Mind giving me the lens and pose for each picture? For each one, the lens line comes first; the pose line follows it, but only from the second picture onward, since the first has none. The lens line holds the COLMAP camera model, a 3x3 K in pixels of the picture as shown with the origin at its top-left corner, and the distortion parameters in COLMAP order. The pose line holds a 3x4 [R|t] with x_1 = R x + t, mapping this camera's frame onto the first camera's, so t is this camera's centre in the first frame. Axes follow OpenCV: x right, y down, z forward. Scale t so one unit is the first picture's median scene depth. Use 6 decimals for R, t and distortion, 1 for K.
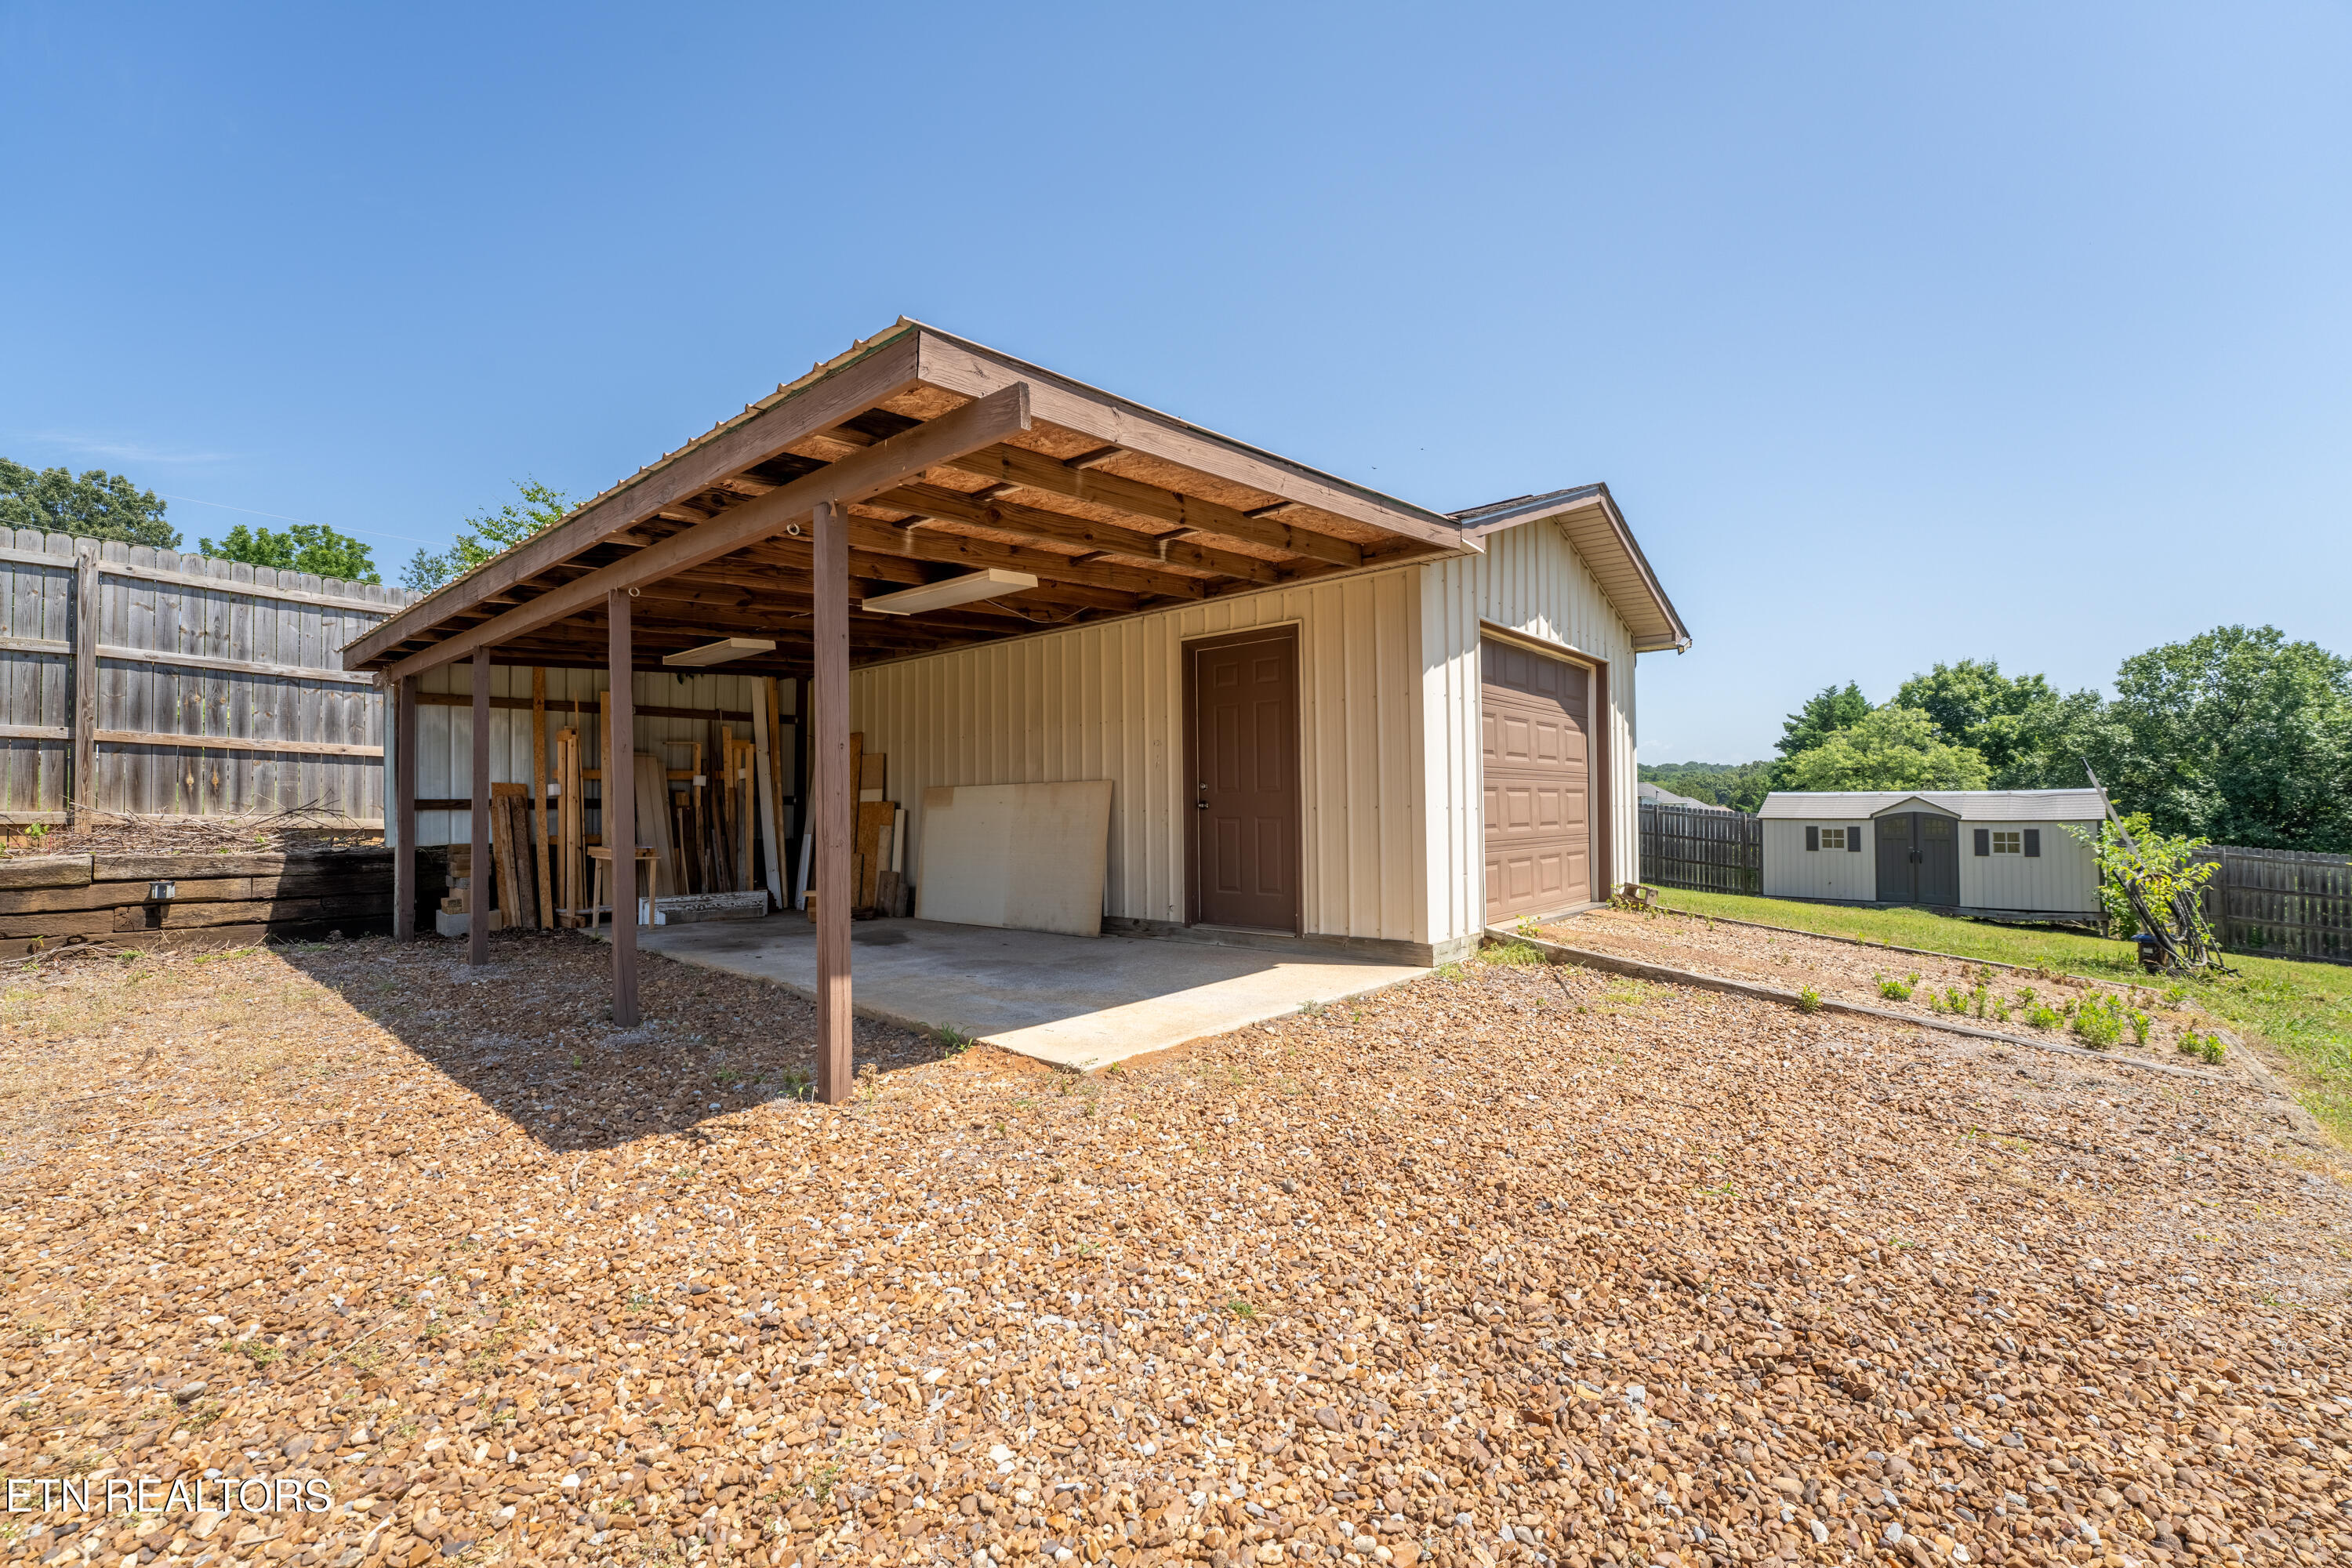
lens RADIAL K [[994.3, 0, 1174.1], [0, 994.3, 798.9], [0, 0, 1]] dist [-0.033776, 0.007096]
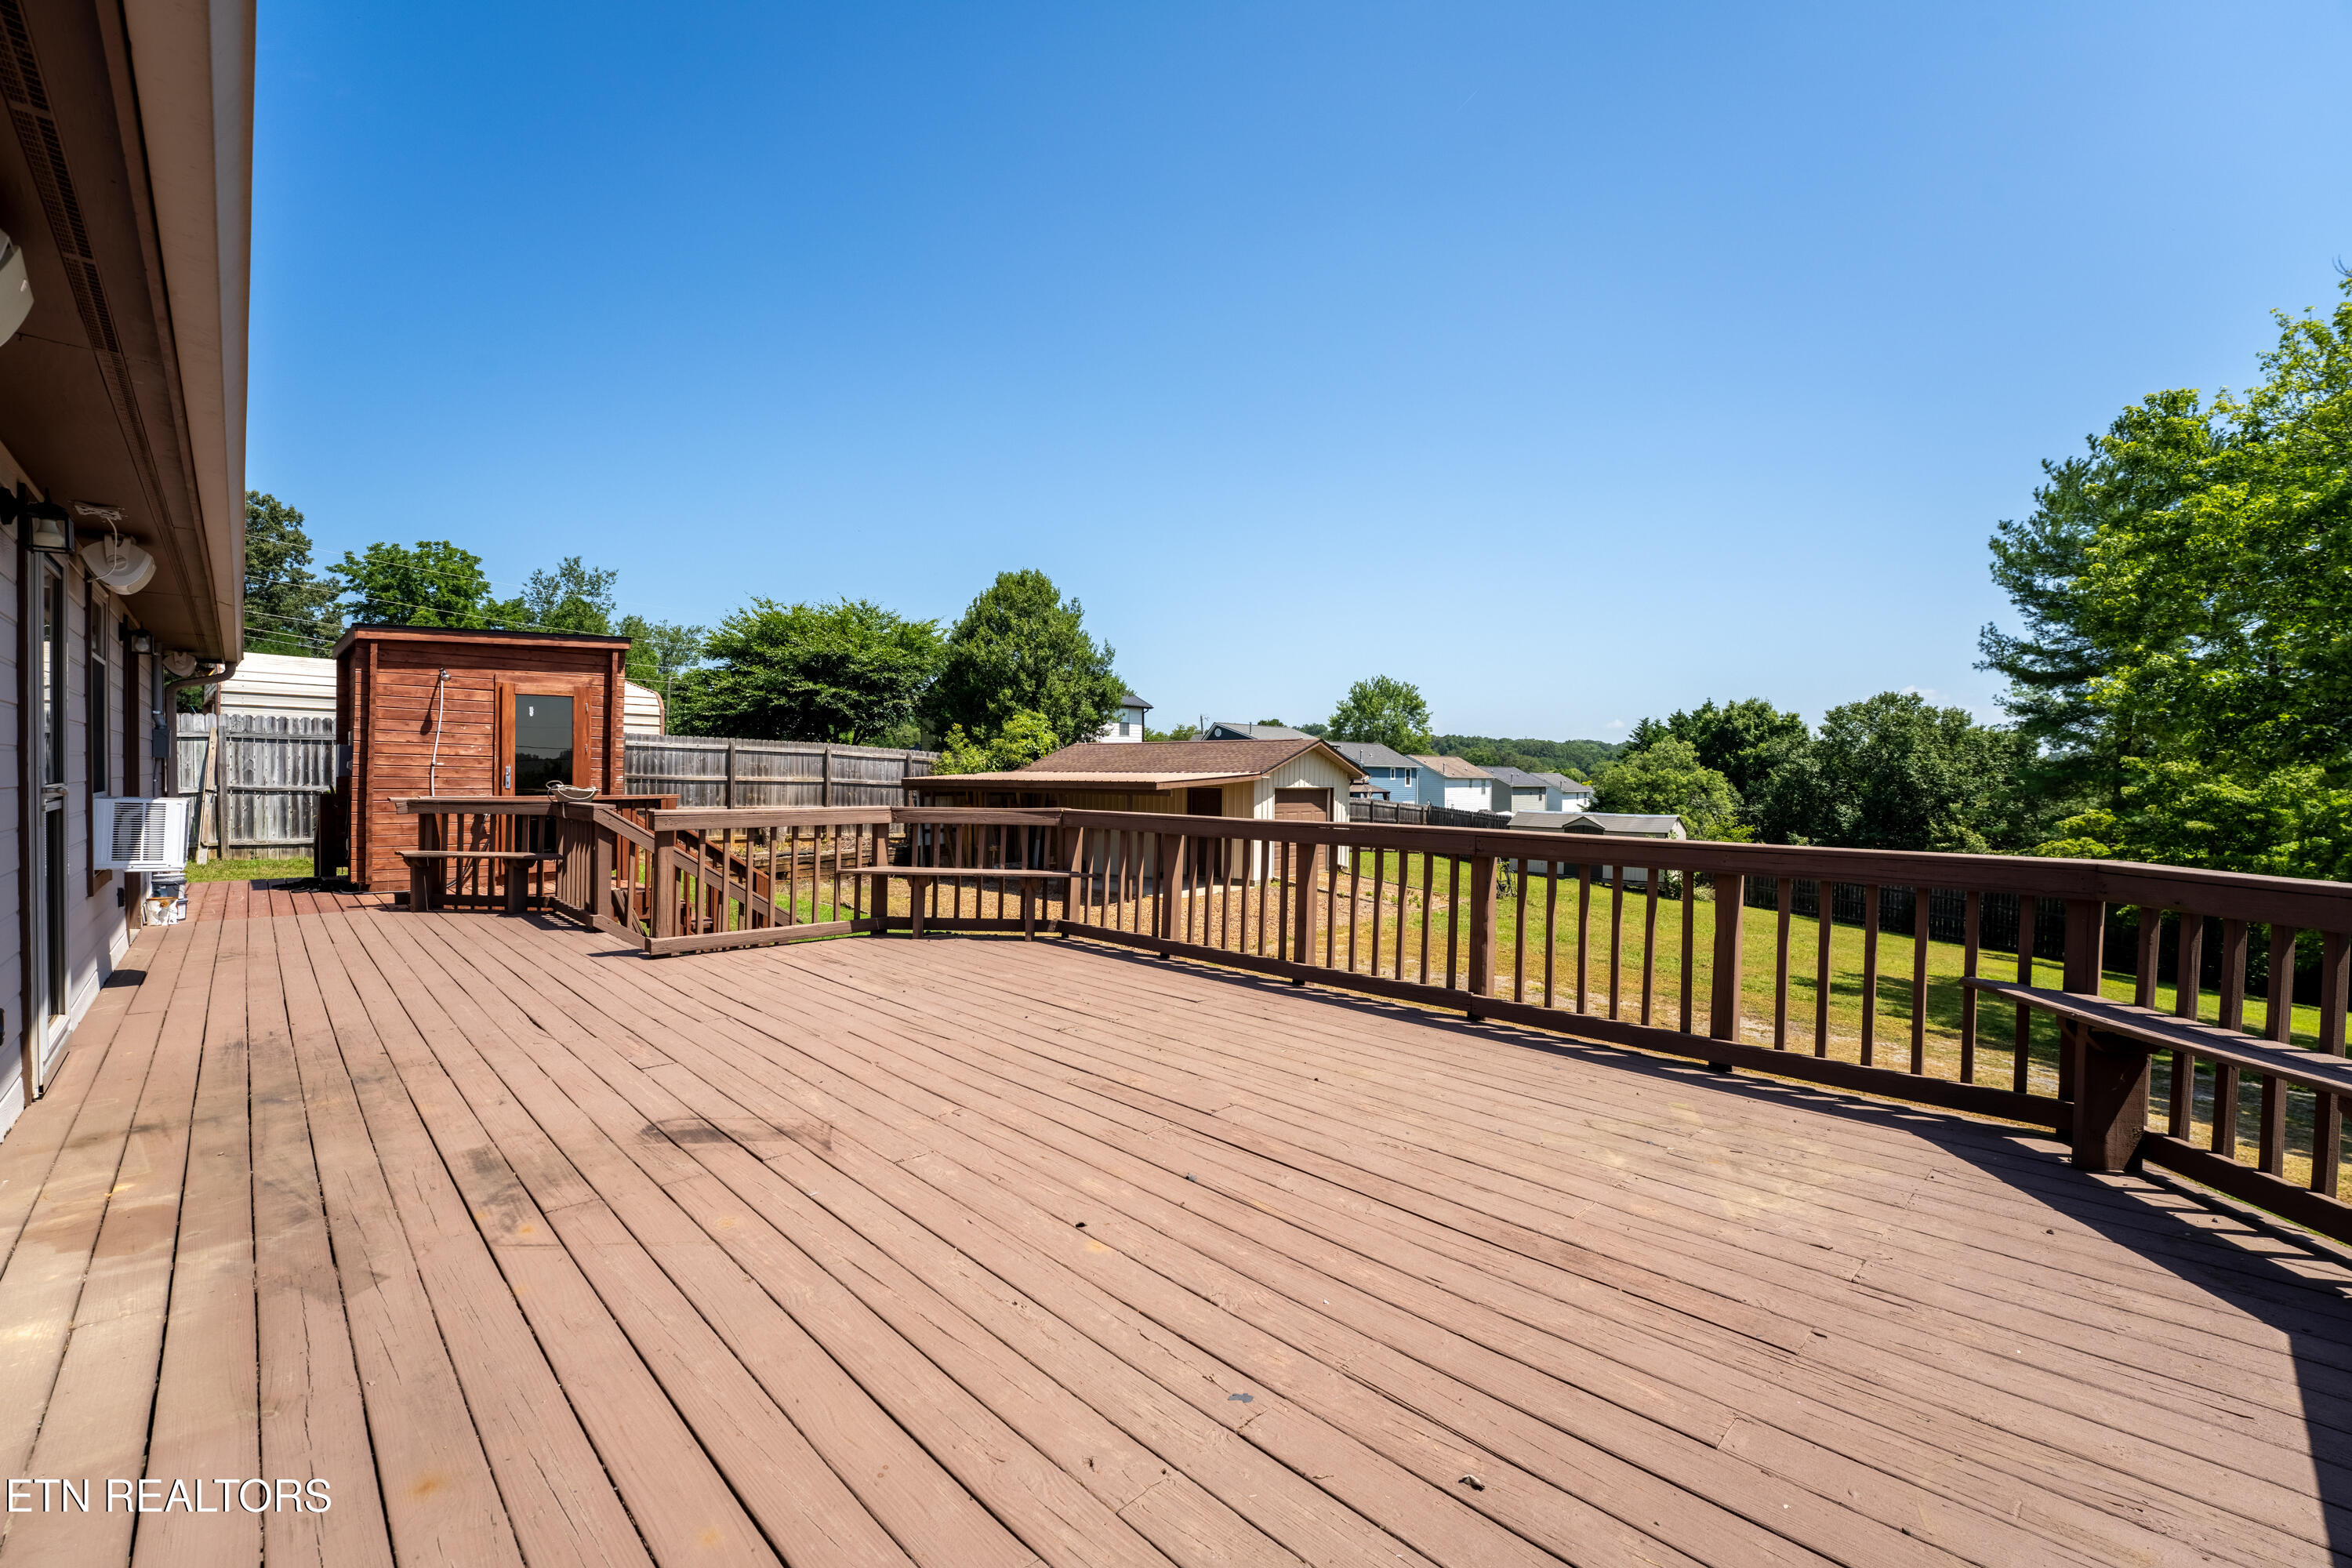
lens RADIAL K [[994.3, 0, 1174.1], [0, 994.3, 798.9], [0, 0, 1]] dist [-0.033776, 0.007096]
pose [[0.999351, 0.018851, 0.030688, -0.026887], [-0.019877, 0.999241, 0.033499, -0.045529], [-0.030033, -0.034088, 0.998967, -0.442248]]
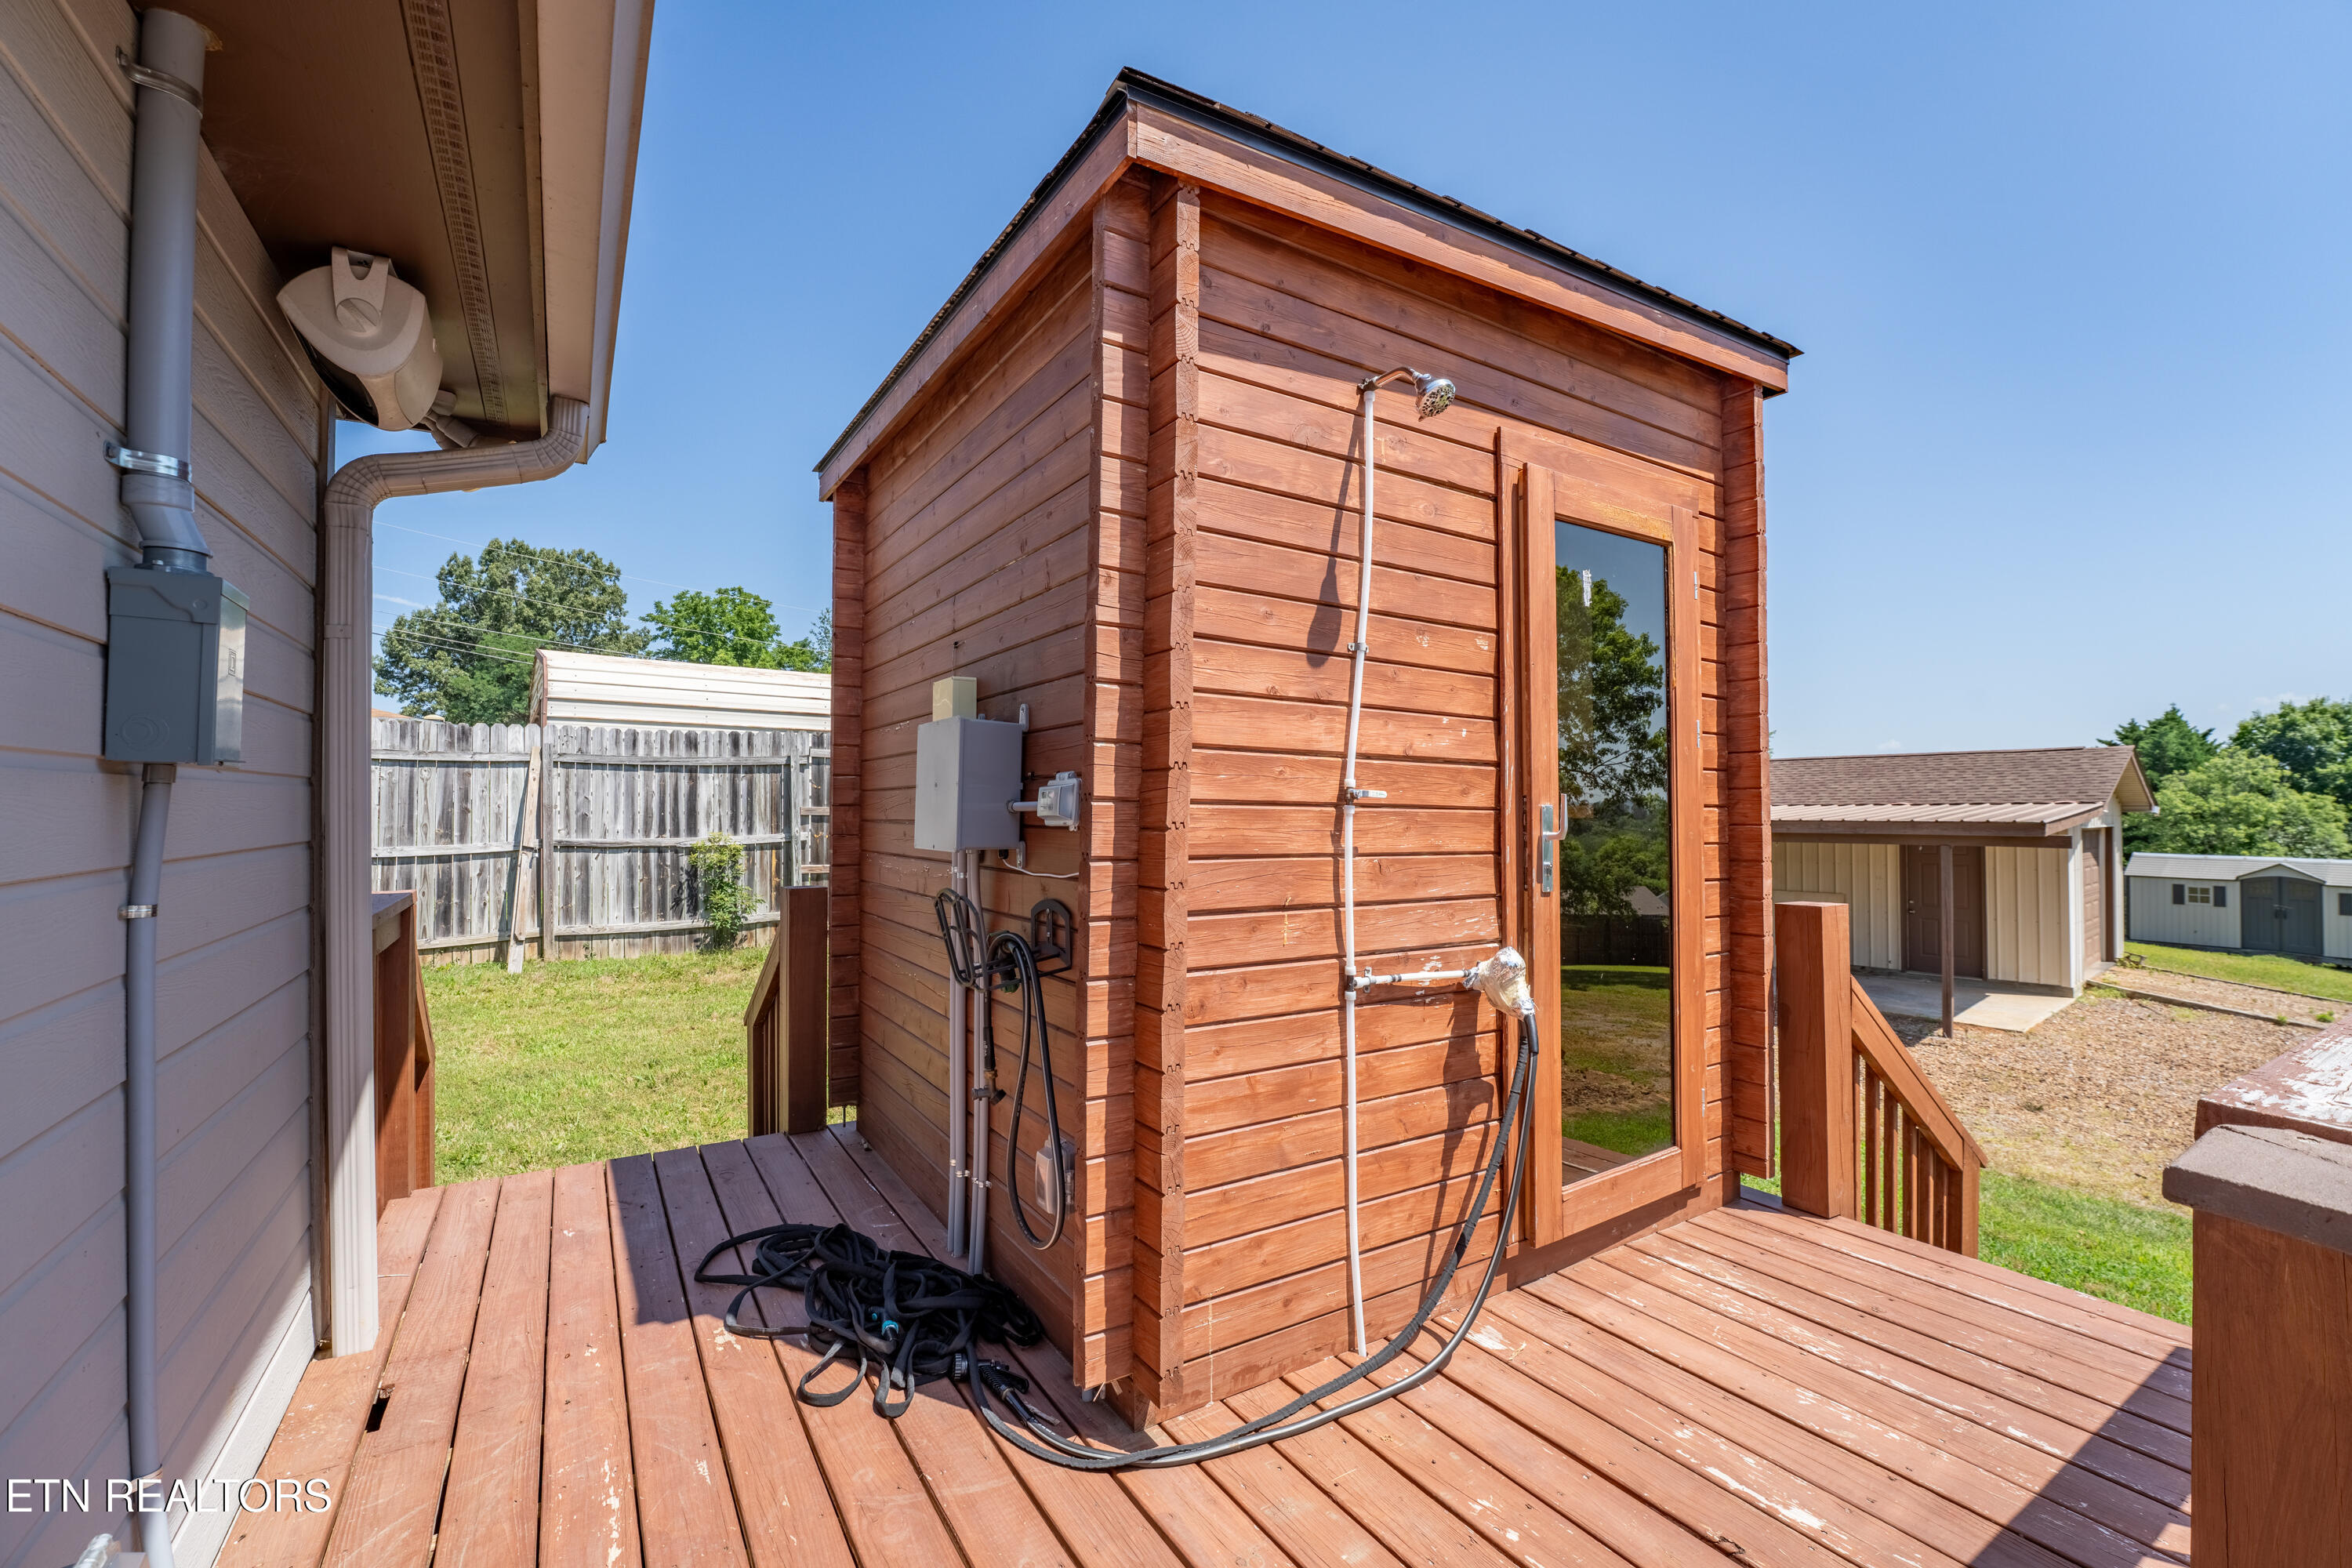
lens RADIAL K [[994.3, 0, 1174.1], [0, 994.3, 798.9], [0, 0, 1]] dist [-0.033776, 0.007096]
pose [[0.983536, 0.008973, -0.180491, -0.213580], [-0.008658, 0.999959, 0.002535, -0.041935], [0.180506, -0.000930, 0.983573, -0.238781]]
